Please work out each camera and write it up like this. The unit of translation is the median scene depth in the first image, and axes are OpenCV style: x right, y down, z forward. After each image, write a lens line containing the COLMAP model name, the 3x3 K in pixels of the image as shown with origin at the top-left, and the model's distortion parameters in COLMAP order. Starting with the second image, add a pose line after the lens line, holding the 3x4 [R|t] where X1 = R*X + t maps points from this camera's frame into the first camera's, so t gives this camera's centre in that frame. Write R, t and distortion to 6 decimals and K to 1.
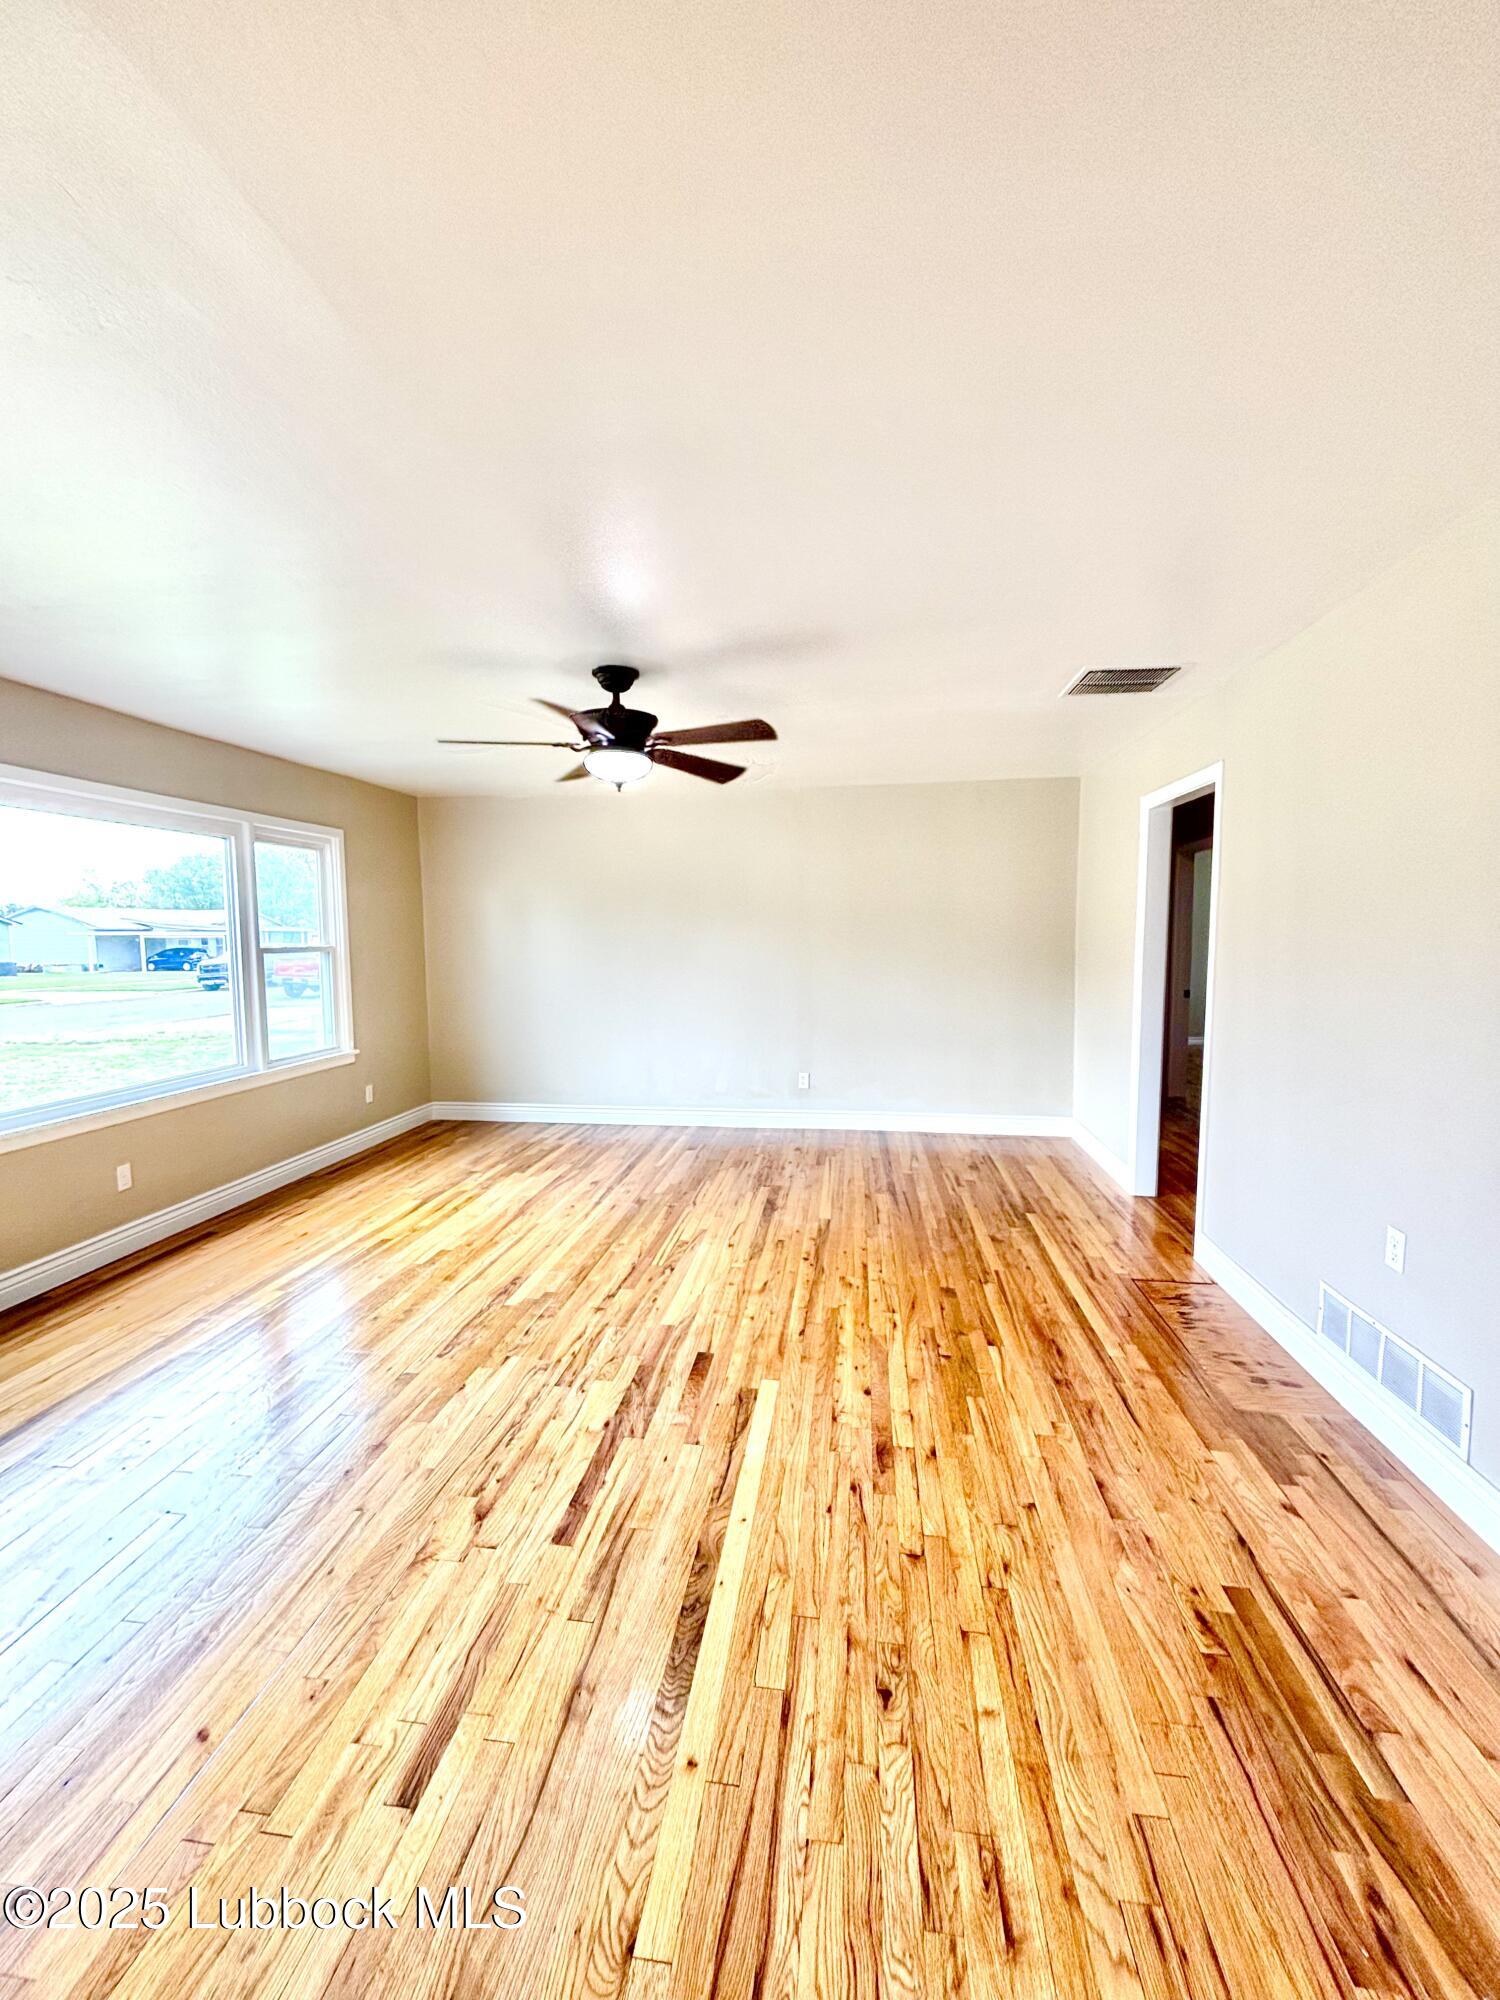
lens RADIAL K [[806.2, 0, 750.0], [0, 806.2, 1000.0], [0, 0, 1]] dist [-0.001856, -0.000380]
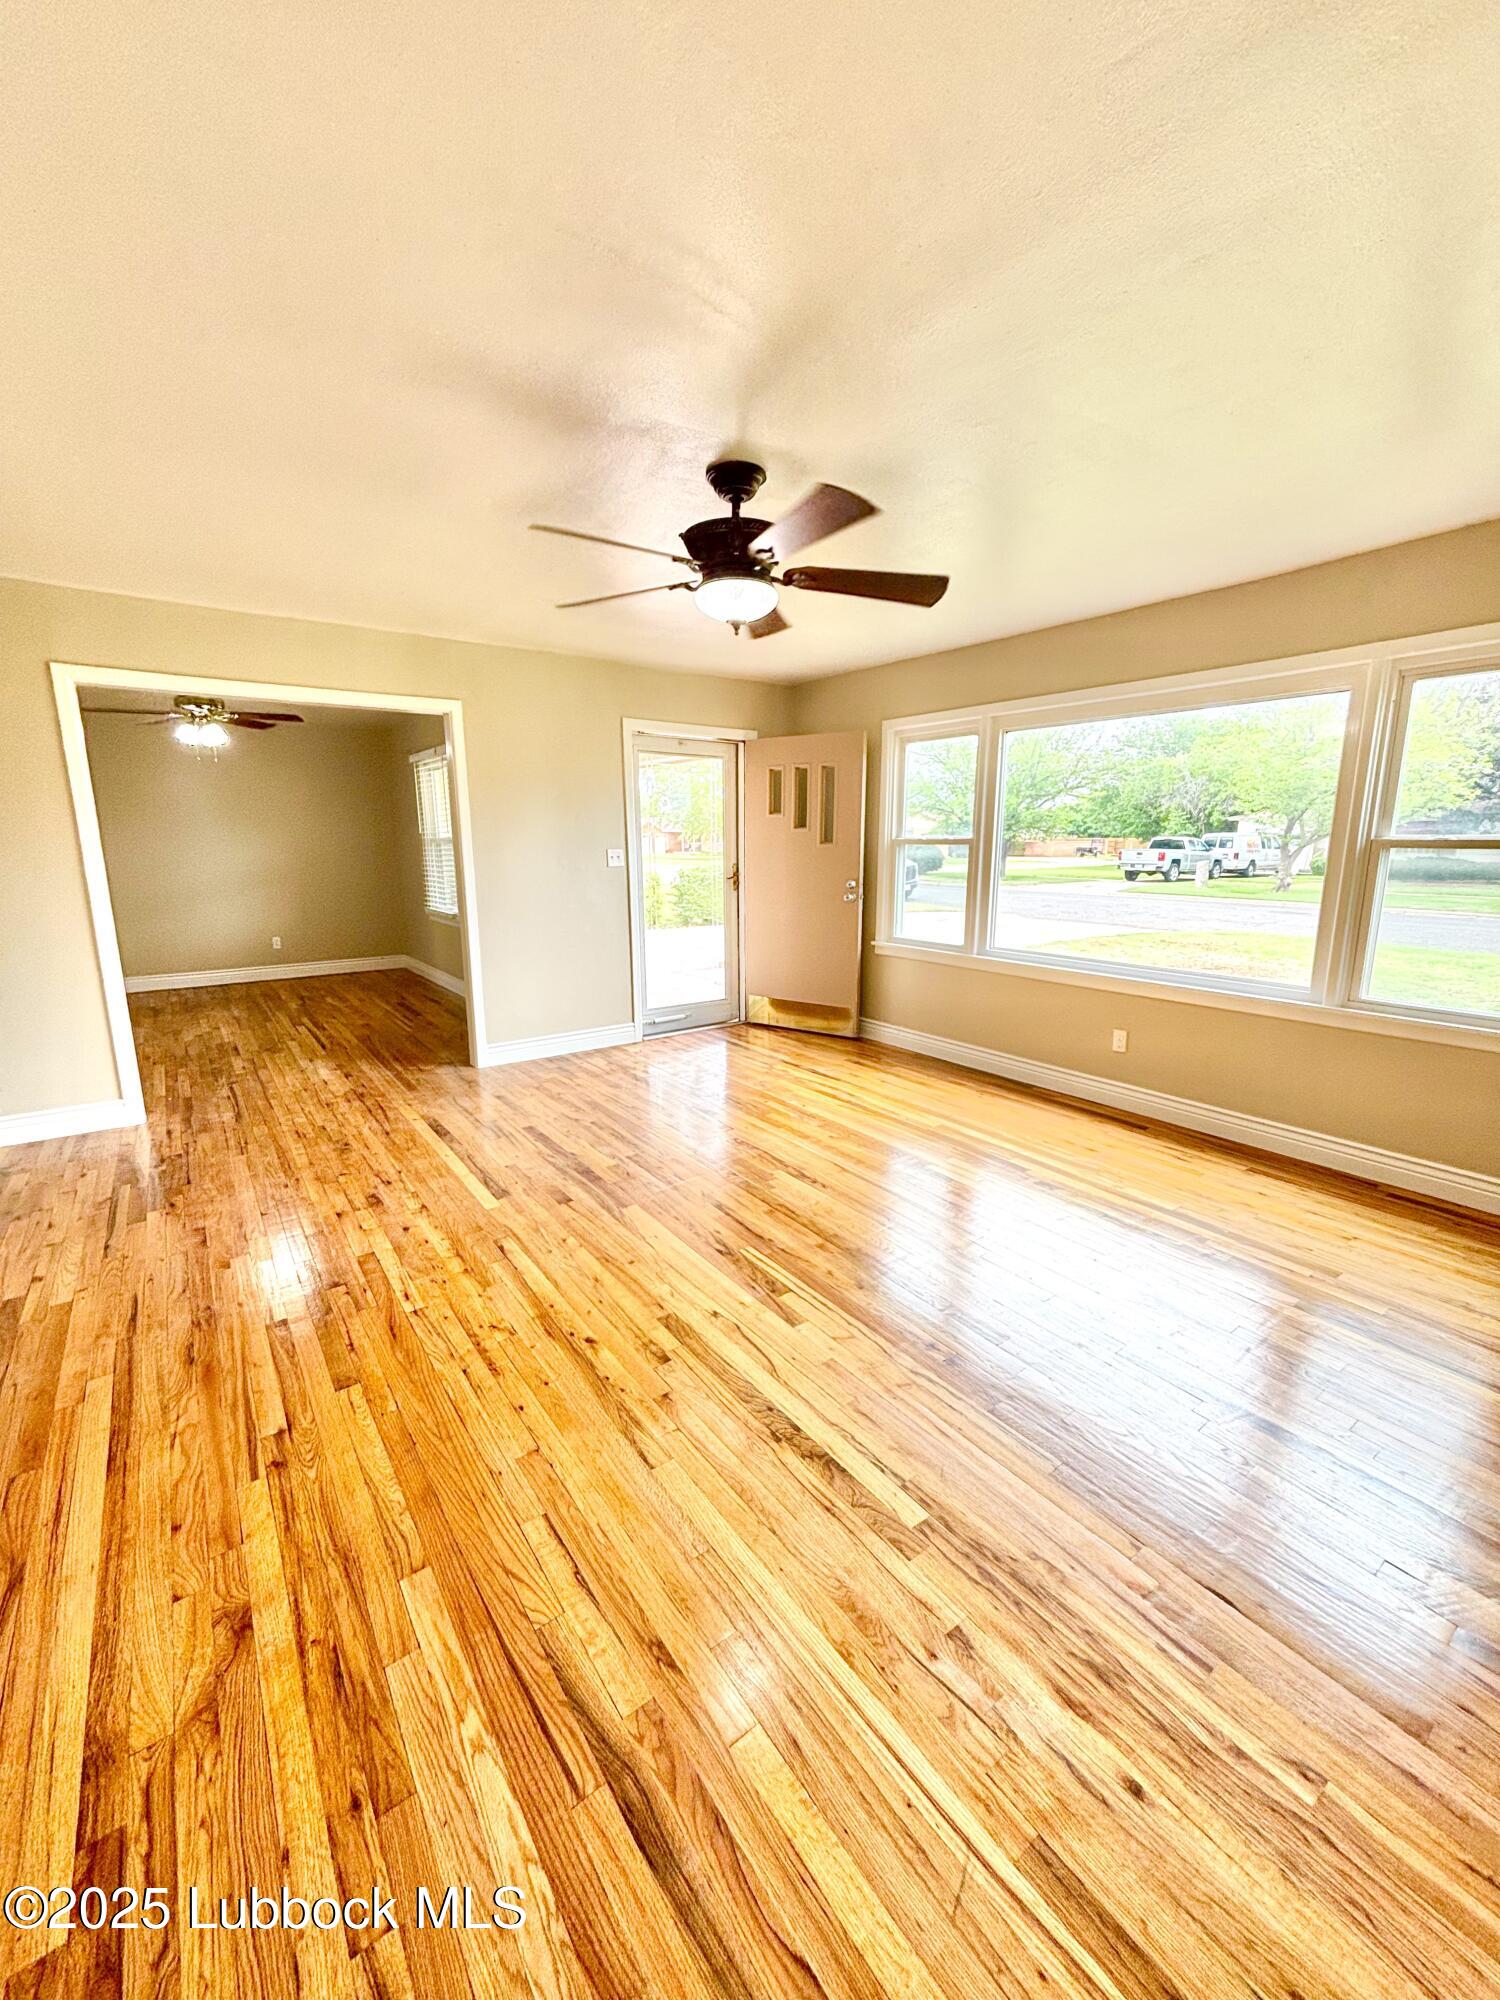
lens RADIAL K [[806.2, 0, 750.0], [0, 806.2, 1000.0], [0, 0, 1]] dist [-0.001856, -0.000380]
pose [[-0.727830, 0.146197, -0.669992, 0.400208], [-0.051285, 0.962670, 0.265774, -0.123520], [0.683837, 0.227799, -0.693163, 1.610673]]
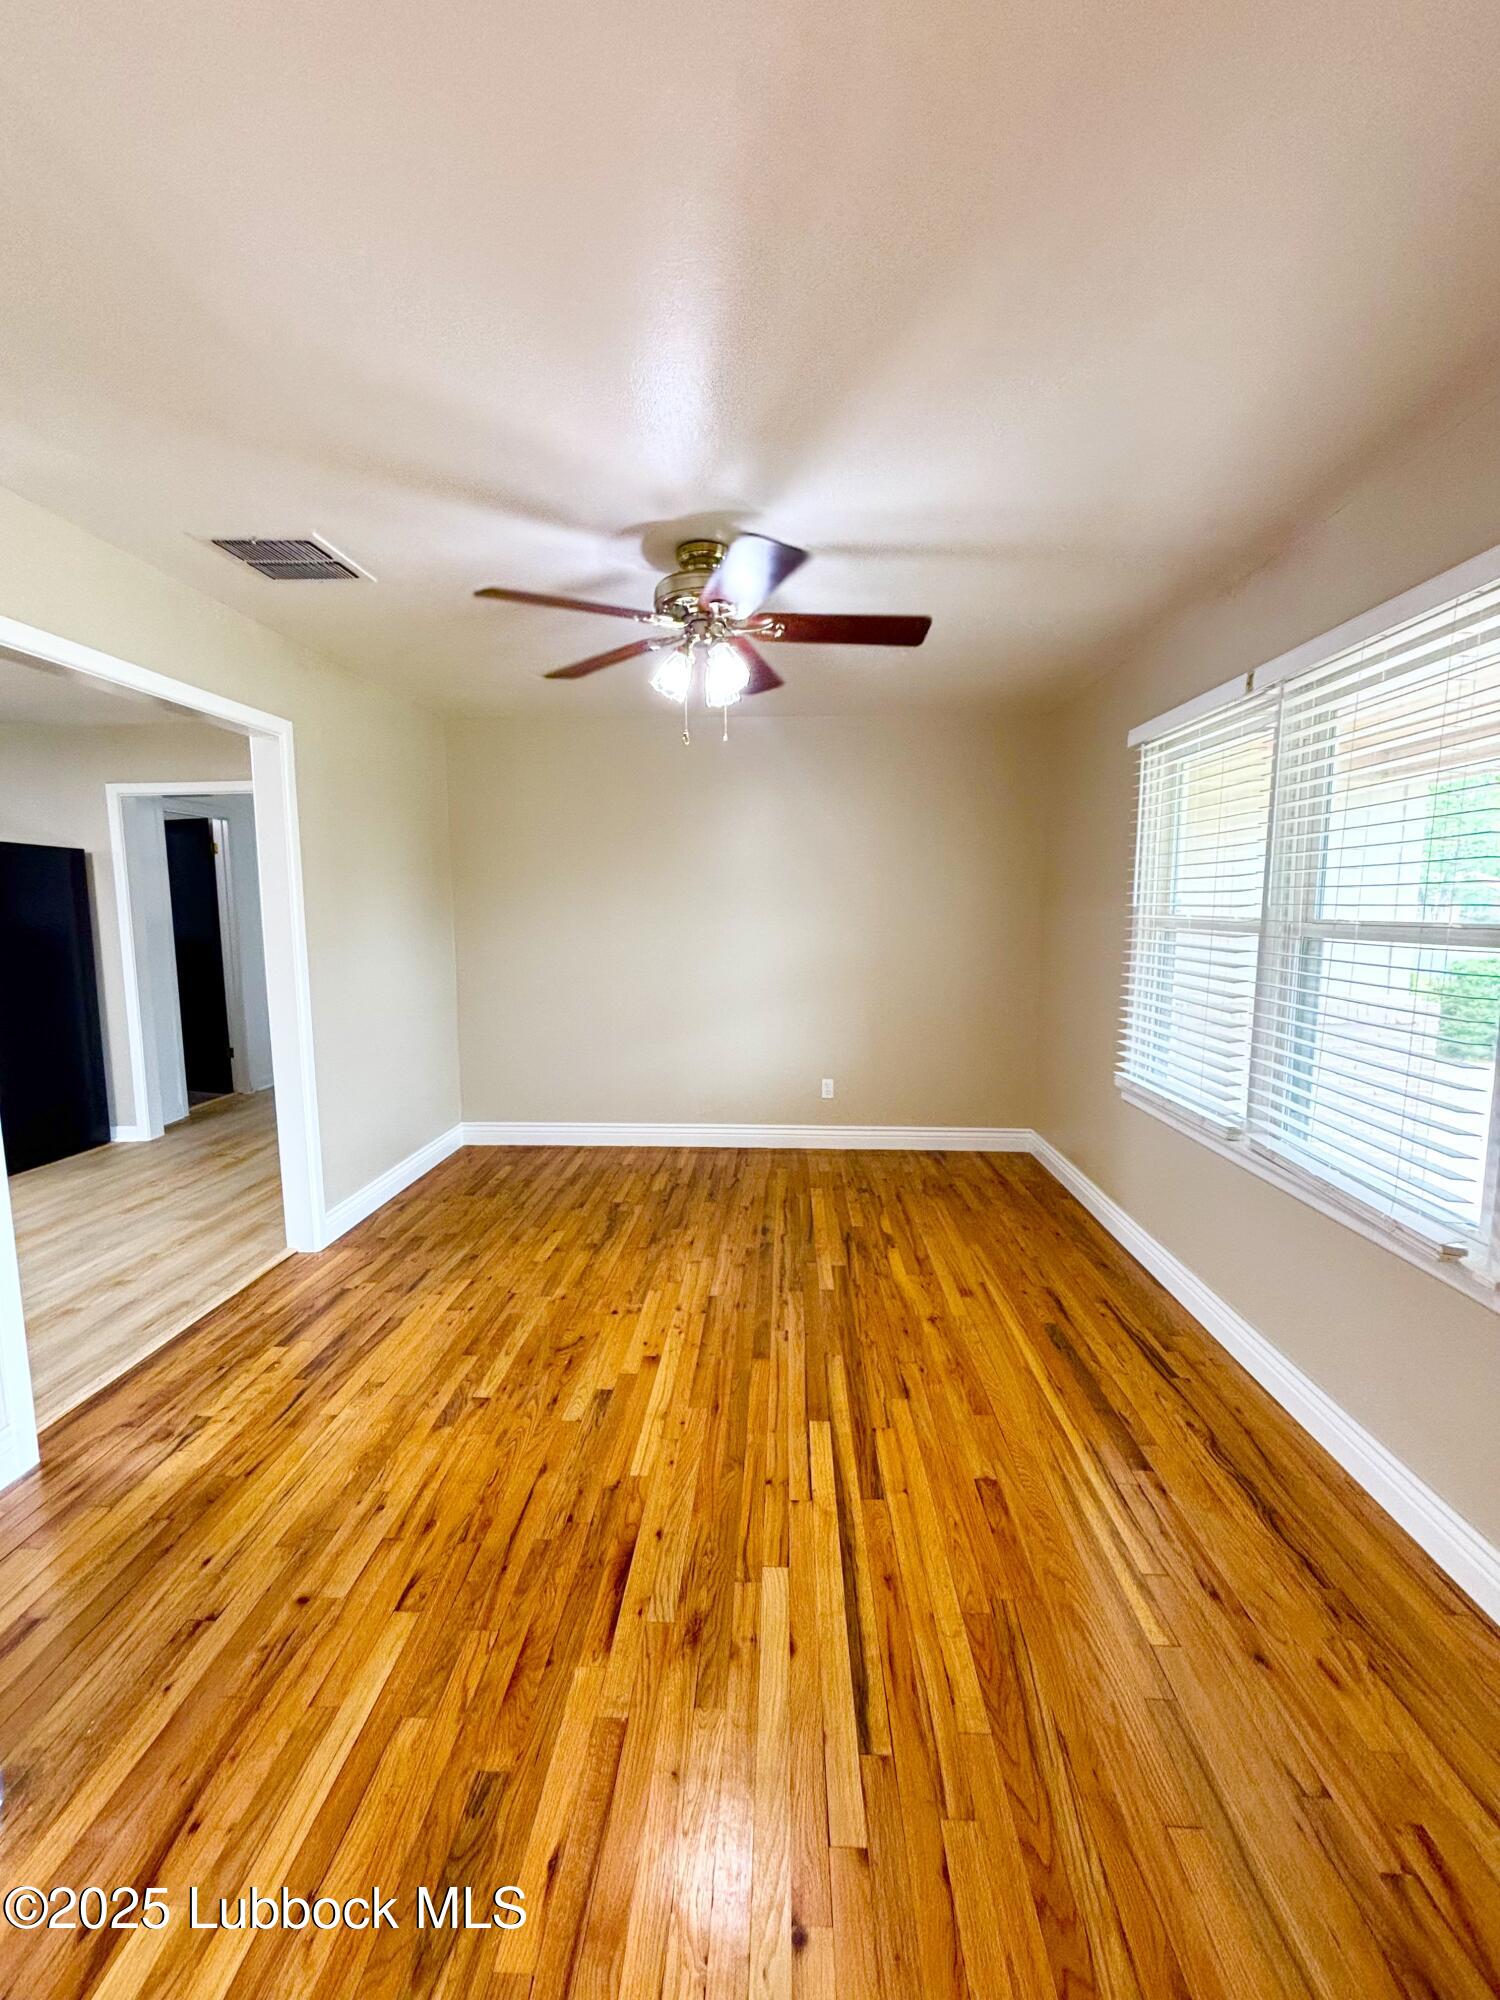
lens RADIAL K [[806.2, 0, 750.0], [0, 806.2, 1000.0], [0, 0, 1]] dist [-0.001856, -0.000380]
pose [[-0.996143, 0.012949, -0.086789, 0.031959], [-0.005373, 0.978196, 0.207615, -0.012166], [0.087585, 0.207281, -0.974353, 0.206002]]
